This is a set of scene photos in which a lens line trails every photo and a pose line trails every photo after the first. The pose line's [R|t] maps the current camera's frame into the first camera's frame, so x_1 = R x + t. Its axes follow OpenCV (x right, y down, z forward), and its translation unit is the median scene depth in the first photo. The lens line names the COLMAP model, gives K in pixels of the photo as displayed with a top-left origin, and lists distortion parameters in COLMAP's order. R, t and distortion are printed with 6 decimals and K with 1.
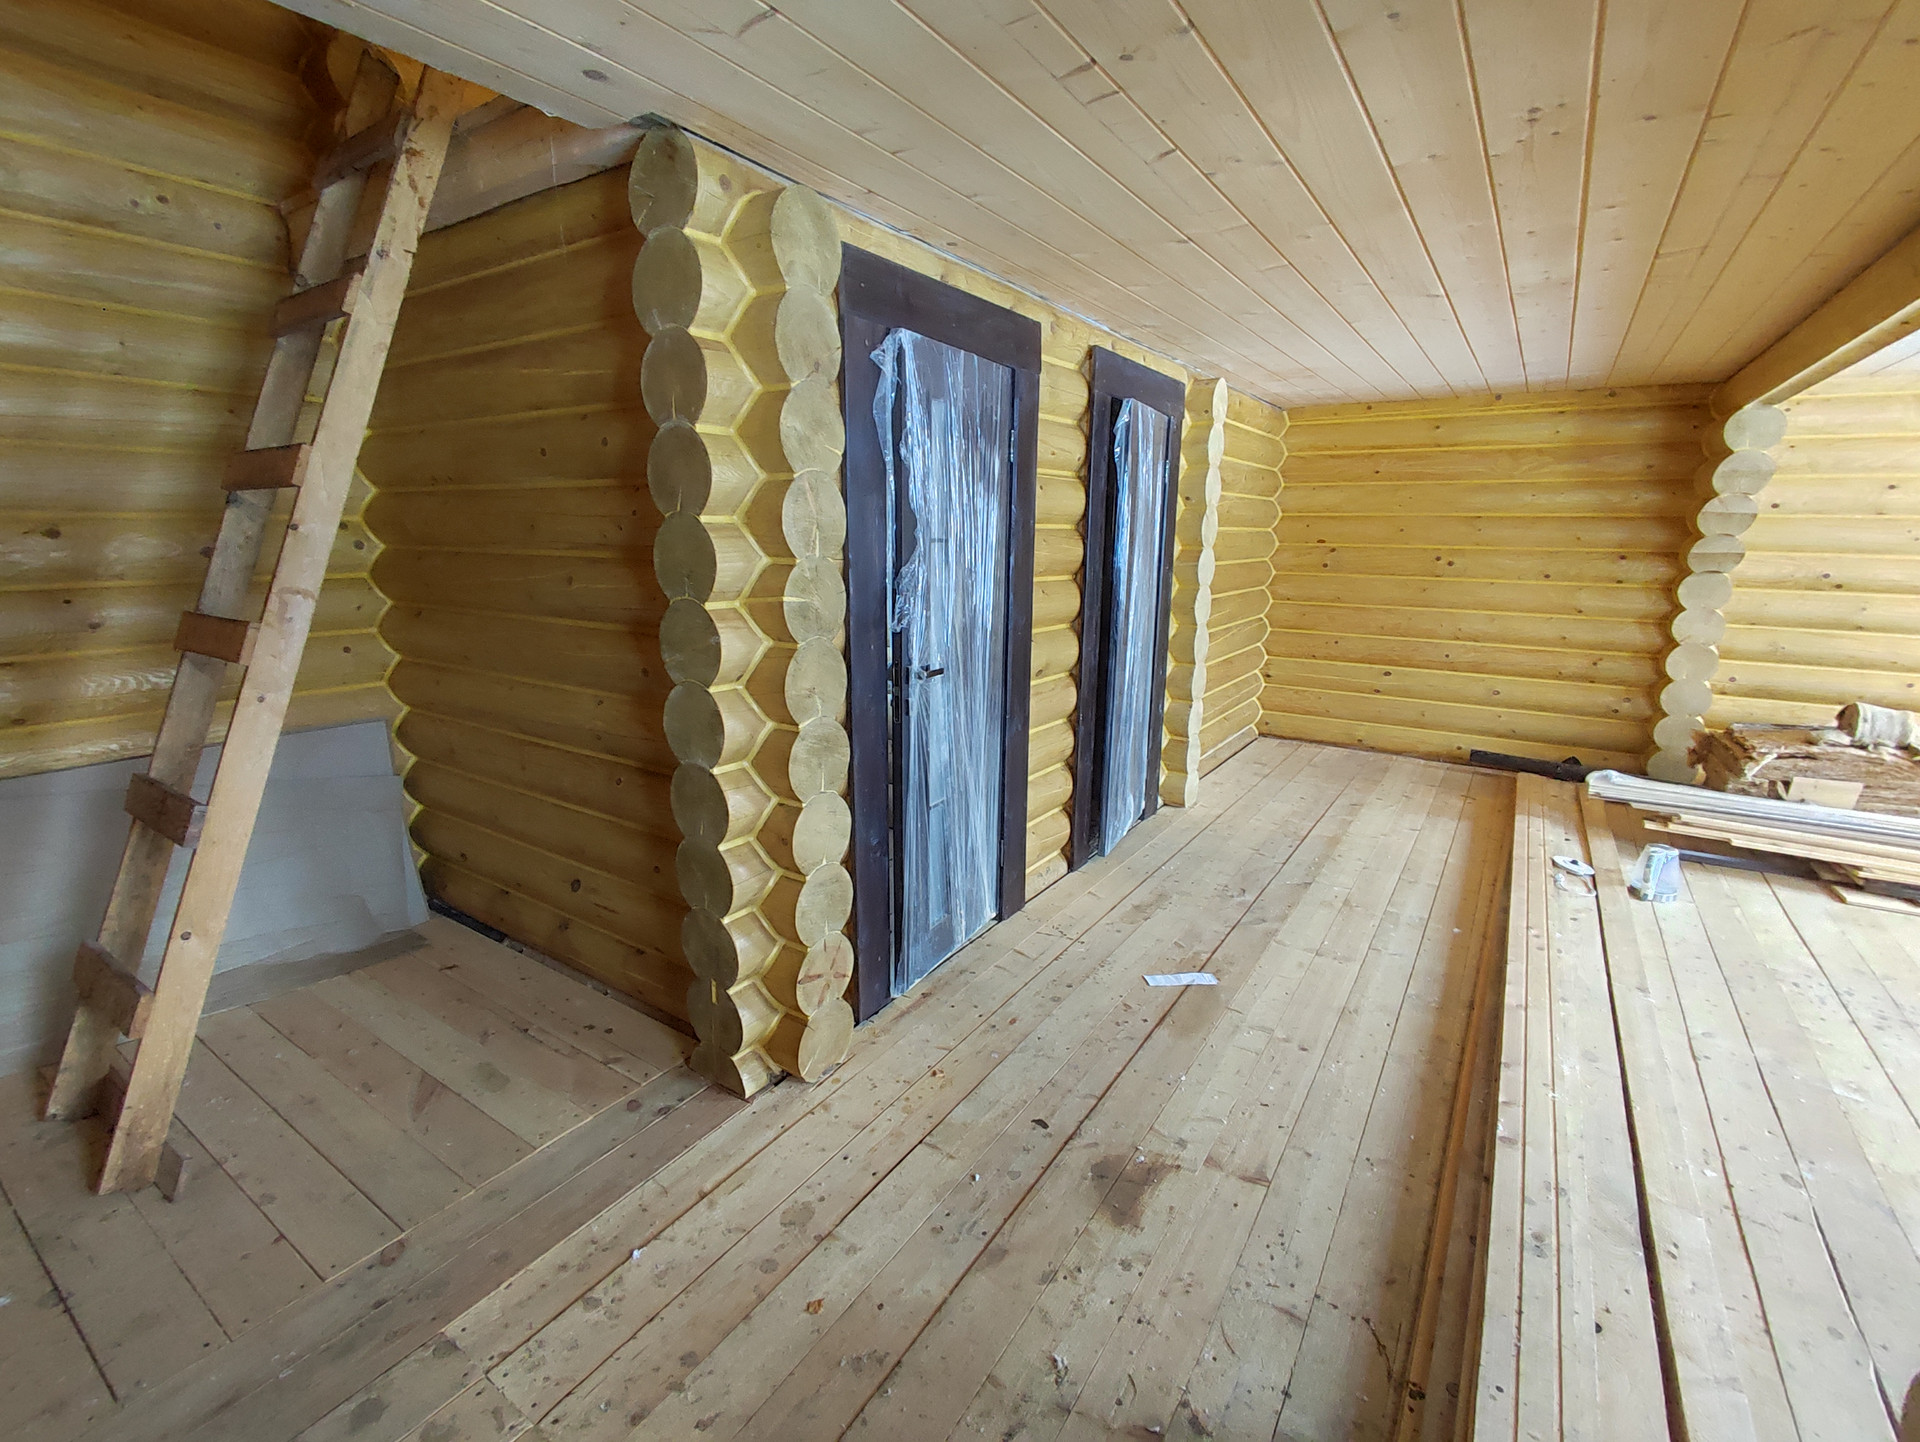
lens RADIAL K [[865.4, 0, 951.3], [0, 865.4, 735.4], [0, 0, 1]] dist [-0.000967, -0.002860]
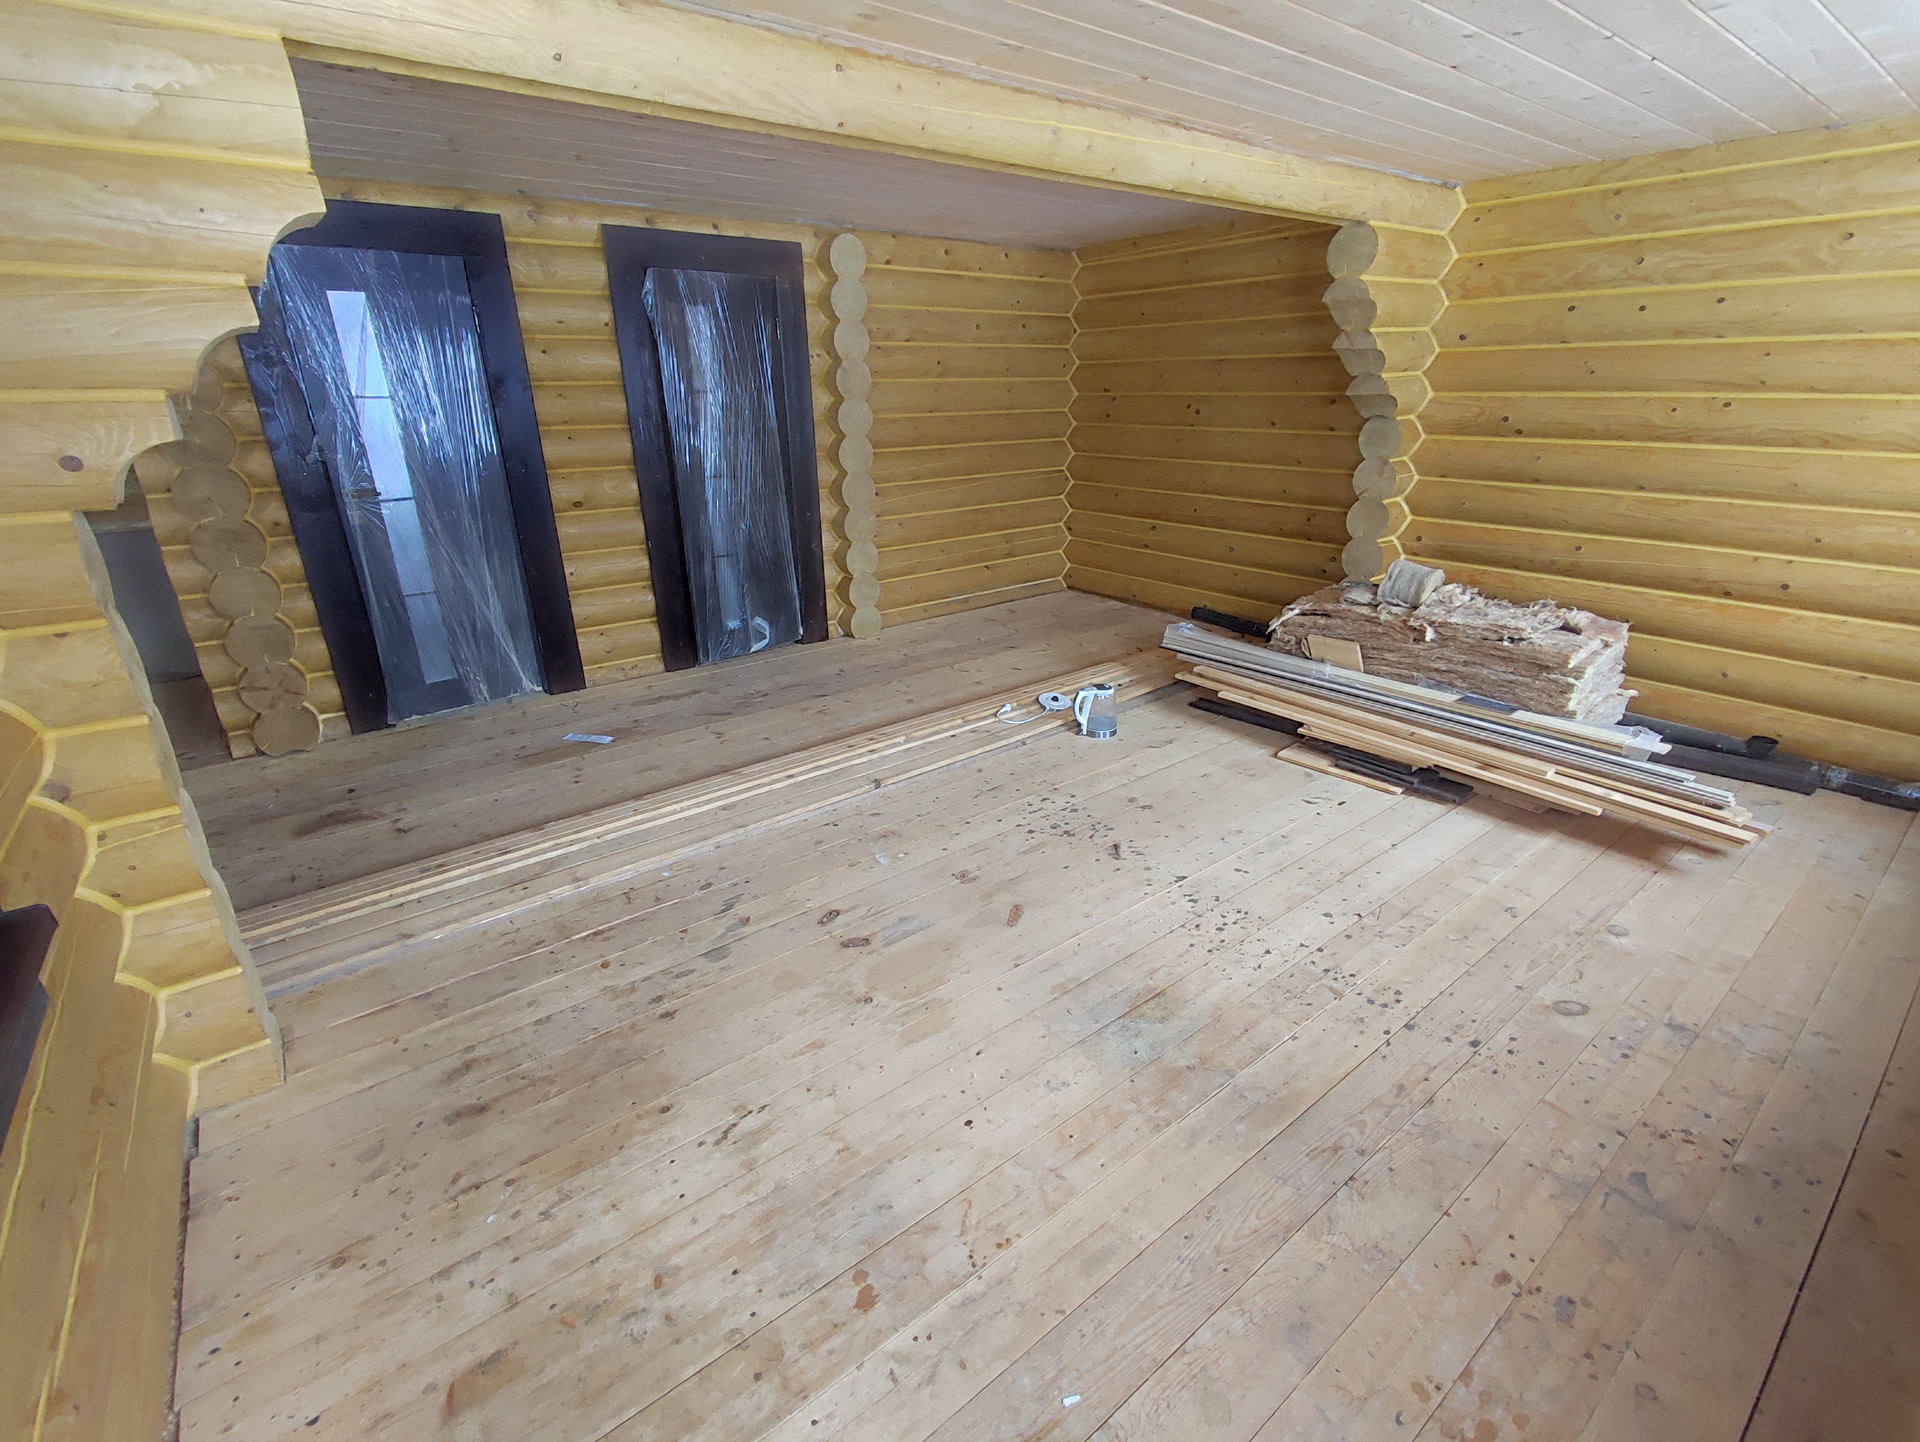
lens RADIAL K [[865.4, 0, 951.3], [0, 865.4, 735.4], [0, 0, 1]] dist [-0.000967, -0.002860]
pose [[0.947322, 0.099953, -0.304287, 0.828334], [-0.053528, 0.986103, 0.157273, 0.026293], [0.315778, -0.132700, 0.939508, -0.053919]]
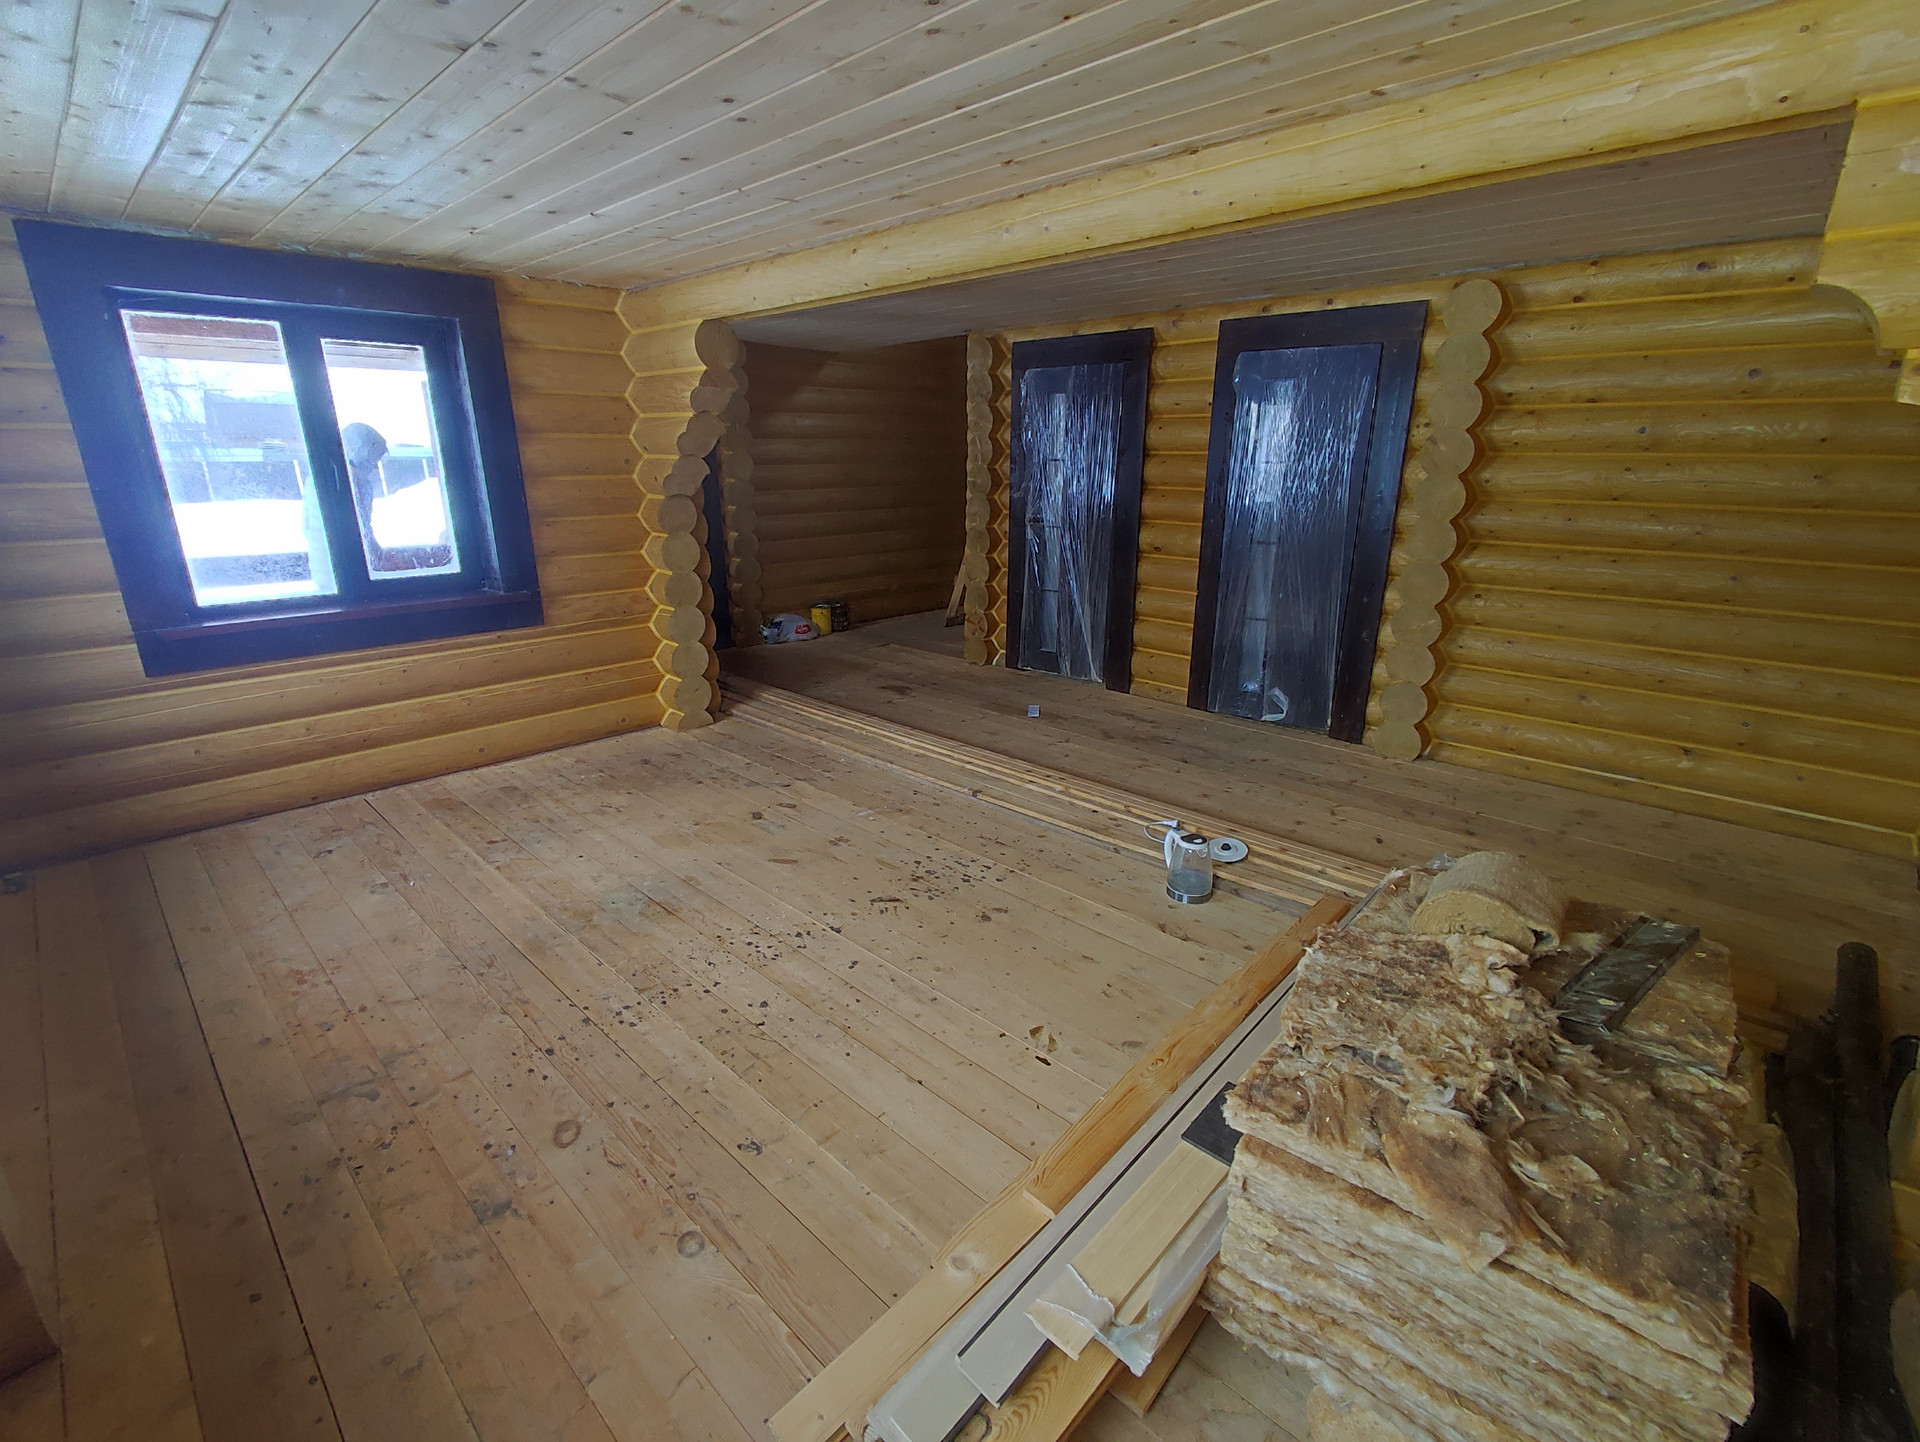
lens RADIAL K [[865.4, 0, 951.3], [0, 865.4, 735.4], [0, 0, 1]] dist [-0.000967, -0.002860]
pose [[-0.178770, 0.296240, -0.938234, 1.374607], [-0.233302, 0.913636, 0.332926, -0.157561], [0.955830, 0.278409, -0.094217, 0.702651]]
